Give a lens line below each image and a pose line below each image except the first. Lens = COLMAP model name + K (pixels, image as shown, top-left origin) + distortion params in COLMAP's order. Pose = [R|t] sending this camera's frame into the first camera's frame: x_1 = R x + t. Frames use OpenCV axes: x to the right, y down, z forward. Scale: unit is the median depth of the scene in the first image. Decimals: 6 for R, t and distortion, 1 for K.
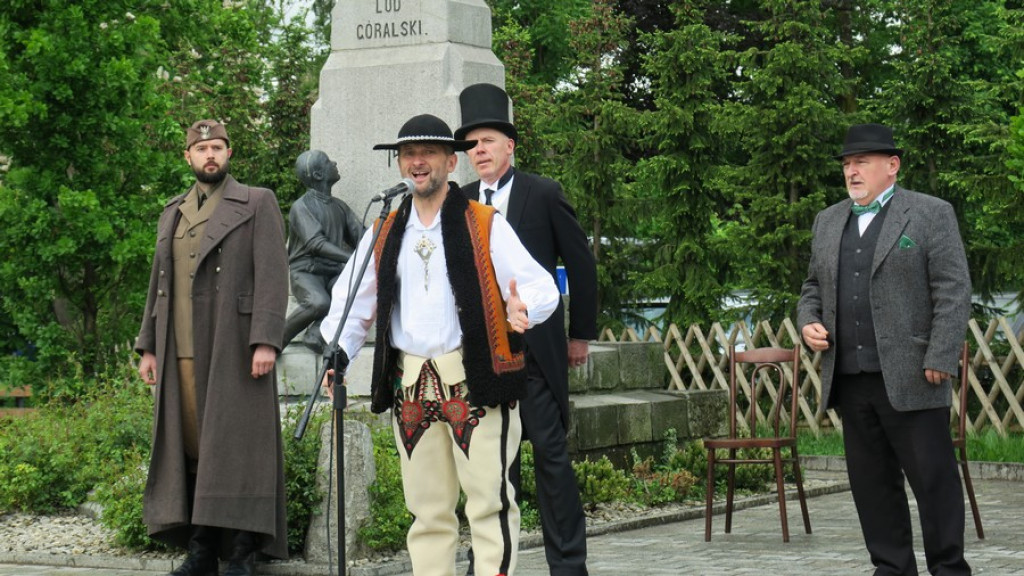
lens RADIAL K [[2640.7, 0, 512.0], [0, 2640.7, 288.0], [0, 0, 1]] dist [-0.014277, -0.107120]
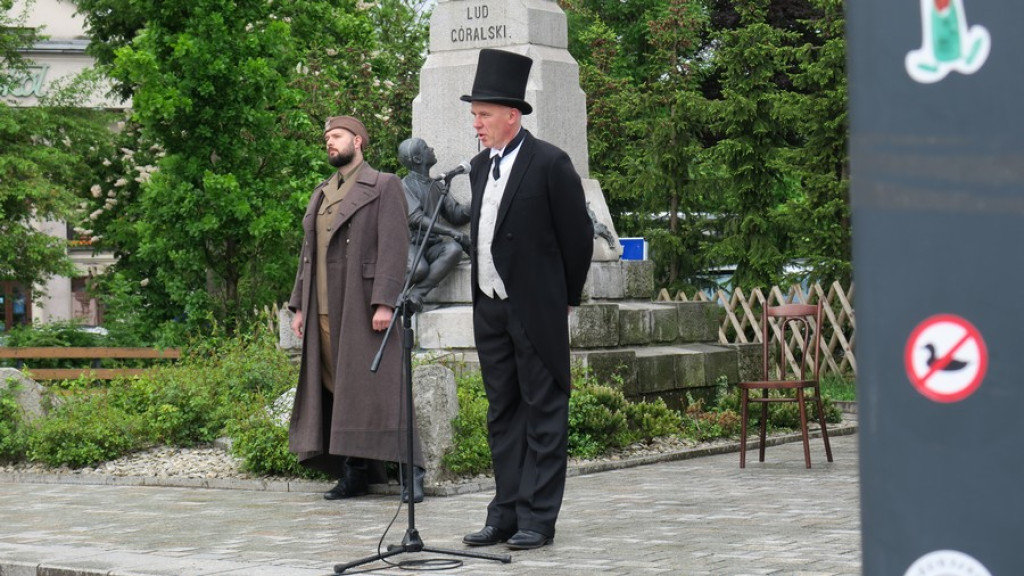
lens RADIAL K [[2640.7, 0, 512.0], [0, 2640.7, 288.0], [0, 0, 1]] dist [-0.014277, -0.107120]
pose [[0.997782, -0.005048, -0.066375, 0.038884], [0.005498, 0.999963, 0.006598, 0.005744], [0.066340, -0.006949, 0.997773, -0.139091]]
